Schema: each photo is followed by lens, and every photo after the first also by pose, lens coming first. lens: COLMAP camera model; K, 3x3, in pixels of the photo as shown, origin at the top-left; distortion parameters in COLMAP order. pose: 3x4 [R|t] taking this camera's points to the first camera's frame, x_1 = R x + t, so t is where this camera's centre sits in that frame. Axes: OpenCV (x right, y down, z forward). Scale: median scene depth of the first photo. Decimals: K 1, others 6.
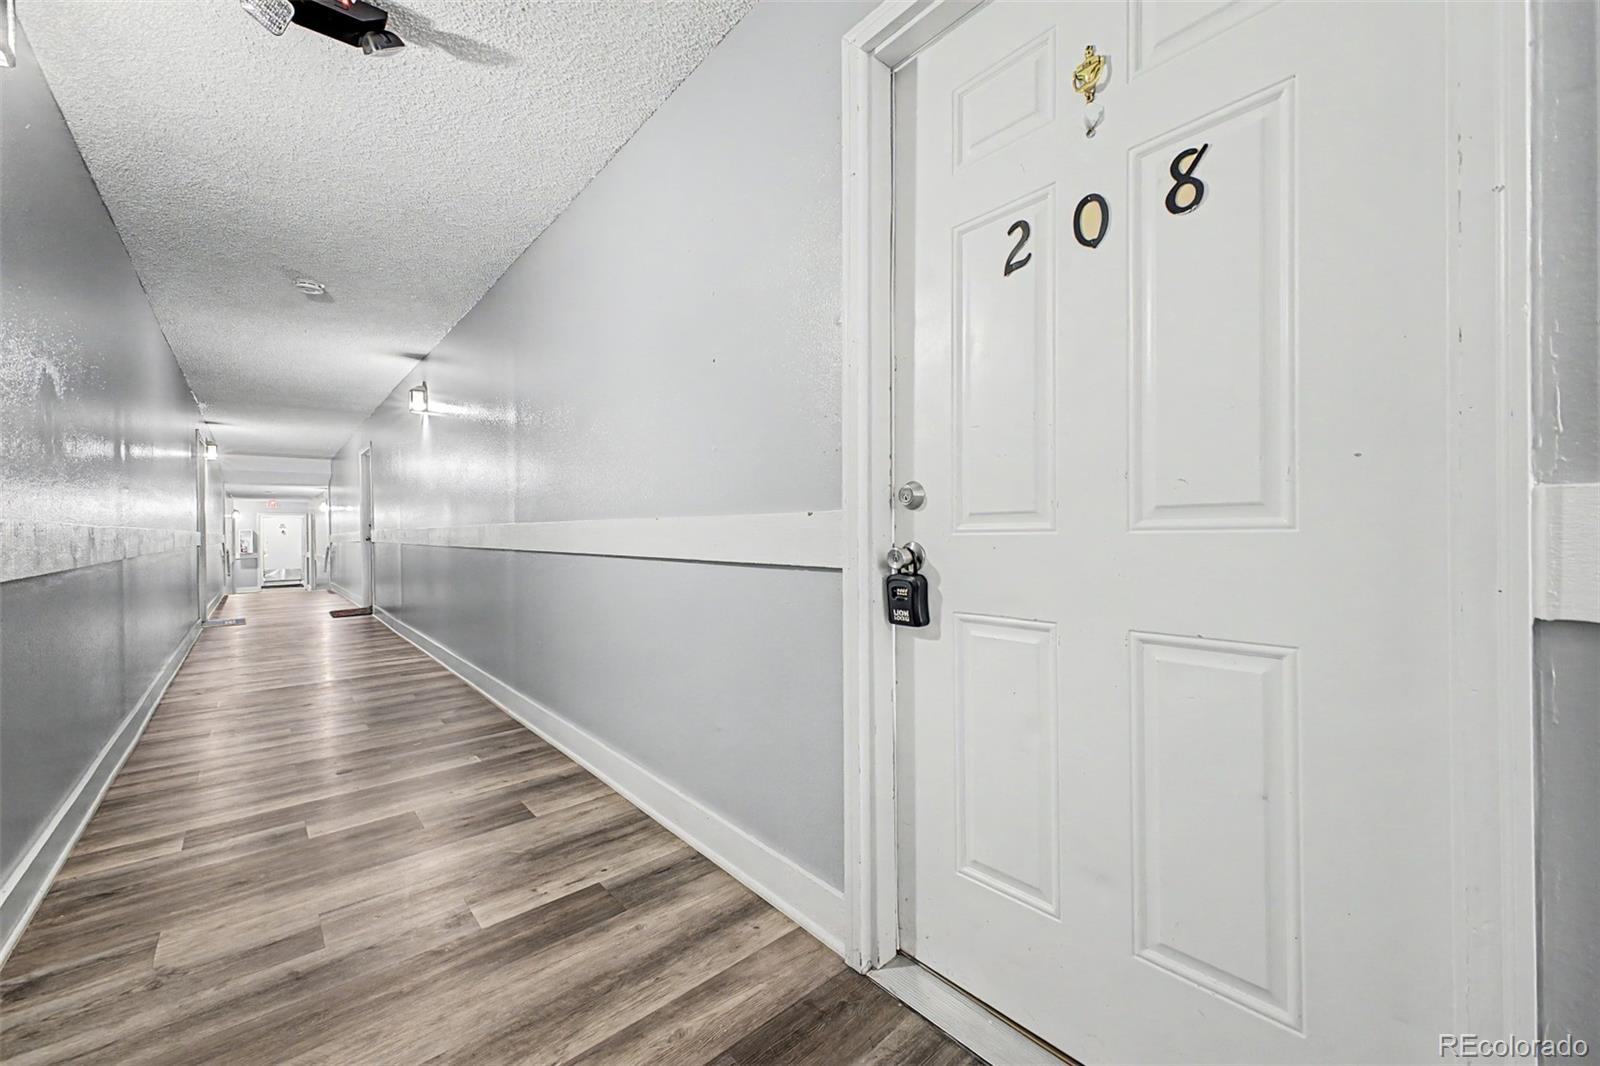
lens RADIAL K [[641.5, 0, 797.4], [0, 641.5, 531.5], [0, 0, 1]] dist [0.019224, -0.000506]
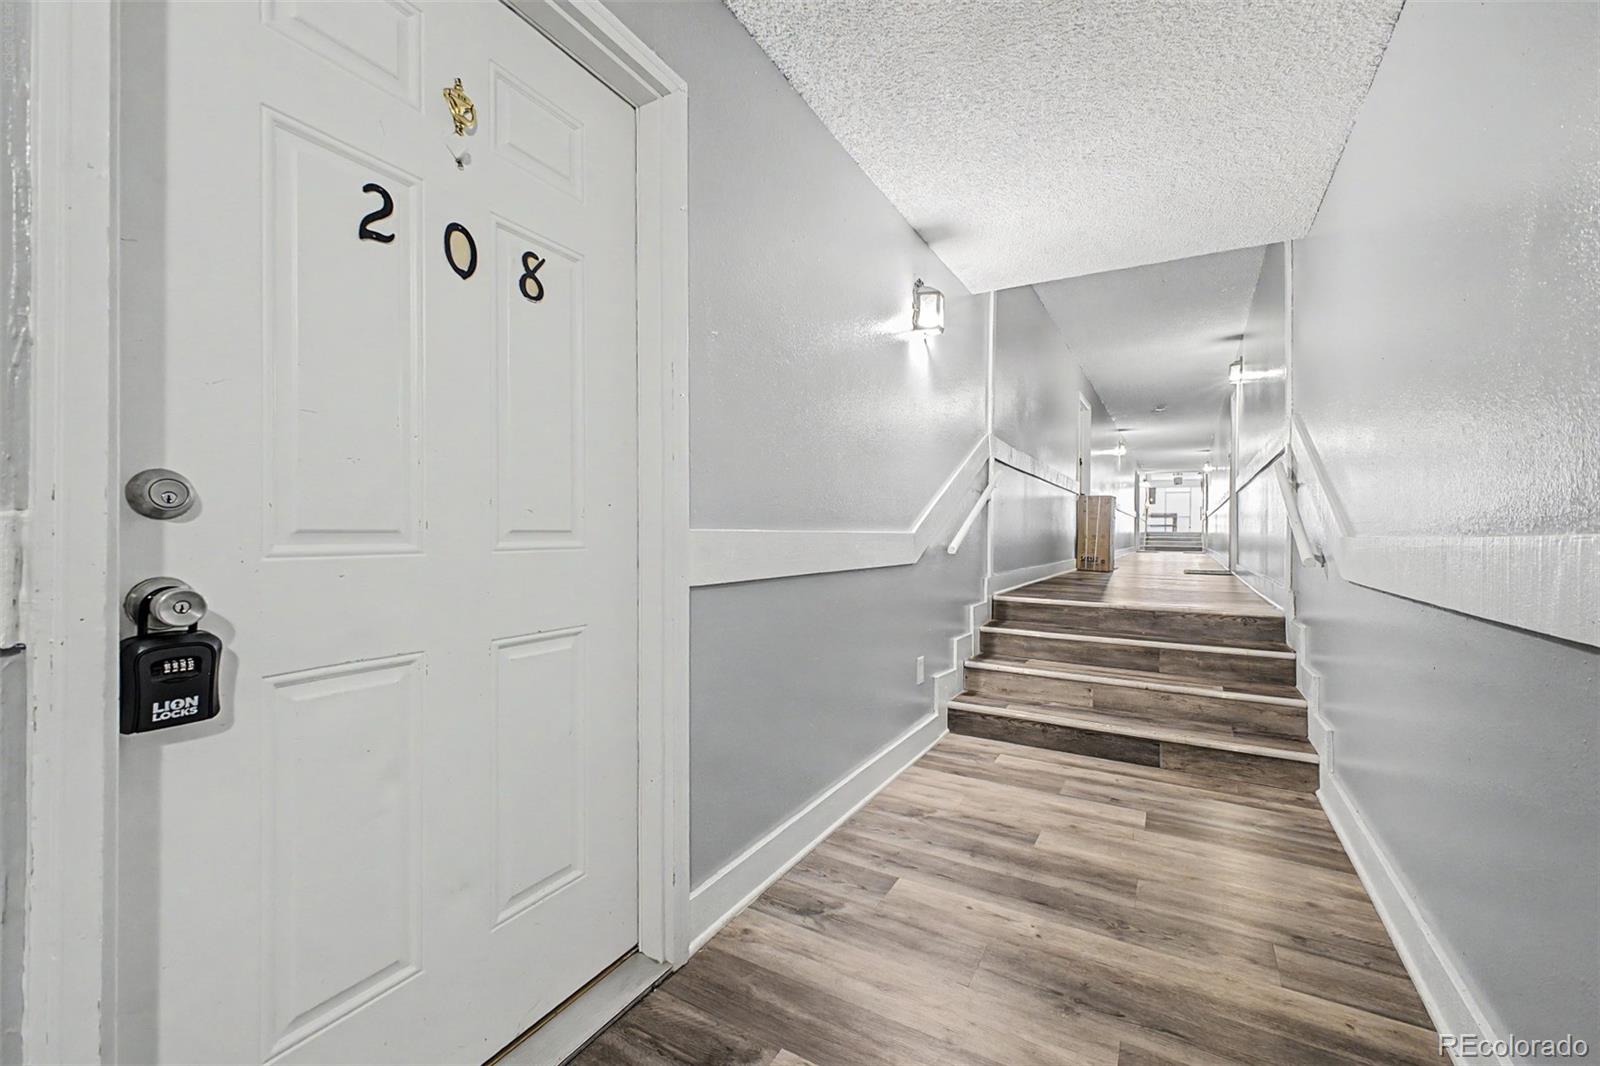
lens RADIAL K [[641.5, 0, 795.8], [0, 641.5, 534.4], [0, 0, 1]] dist [0.019224, -0.000506]
pose [[-0.325854, 0.012280, 0.945340, -0.639742], [0.007313, 0.999918, -0.010468, -0.013069], [-0.945392, 0.003502, -0.325918, 0.773643]]
